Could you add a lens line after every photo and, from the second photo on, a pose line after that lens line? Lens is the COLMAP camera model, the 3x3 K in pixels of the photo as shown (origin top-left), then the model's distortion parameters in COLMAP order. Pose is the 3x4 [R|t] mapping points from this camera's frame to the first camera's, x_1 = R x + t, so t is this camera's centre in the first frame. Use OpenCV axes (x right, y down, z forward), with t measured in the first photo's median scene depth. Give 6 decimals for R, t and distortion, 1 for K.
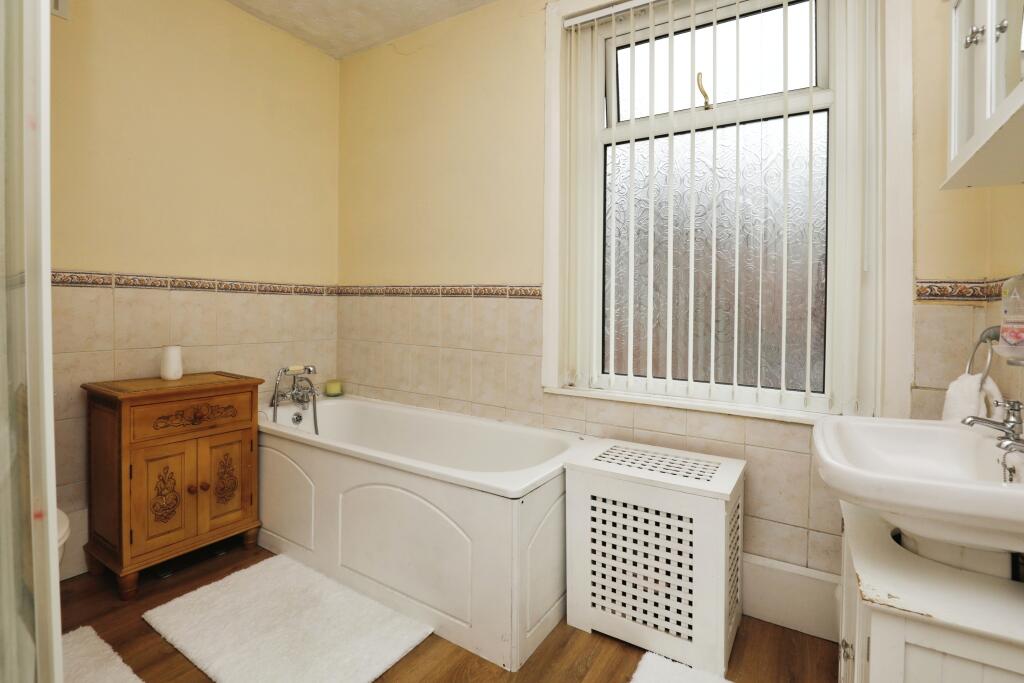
lens RADIAL K [[498.4, 0, 514.1], [0, 498.4, 327.3], [0, 0, 1]] dist [-0.000548, -0.000262]
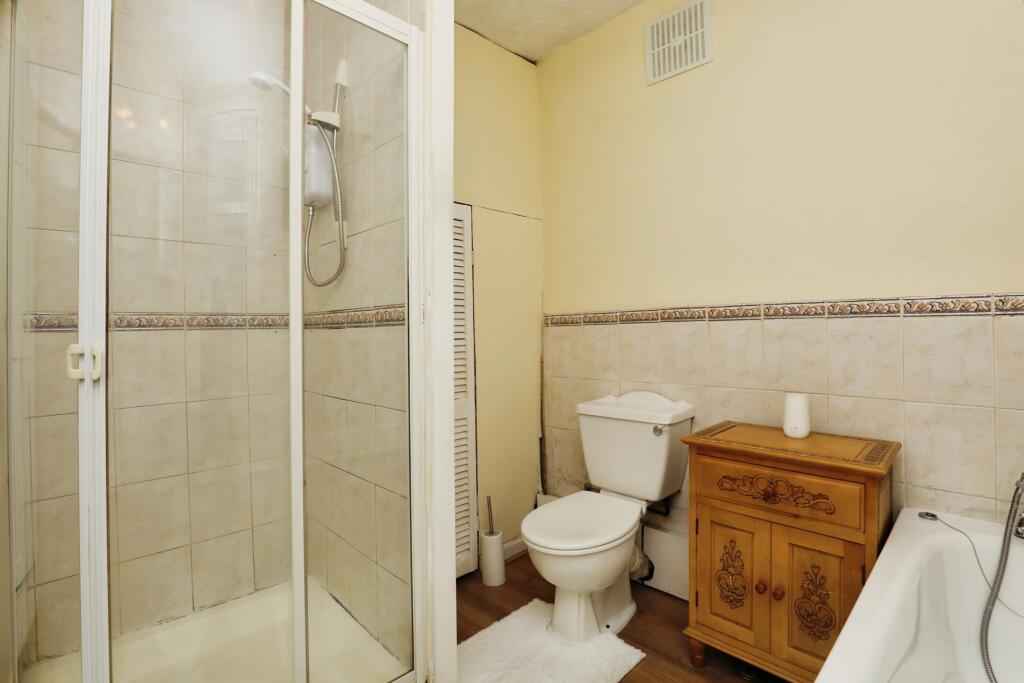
lens RADIAL K [[478.2, 0, 512.0], [0, 478.2, 341.5], [0, 0, 1]] dist [-0.032941, -0.000268]
pose [[-0.230110, 0.002887, -0.973160, 0.116484], [-0.033616, 0.999375, 0.010914, -0.034728], [0.972584, 0.035225, -0.229870, 0.766290]]
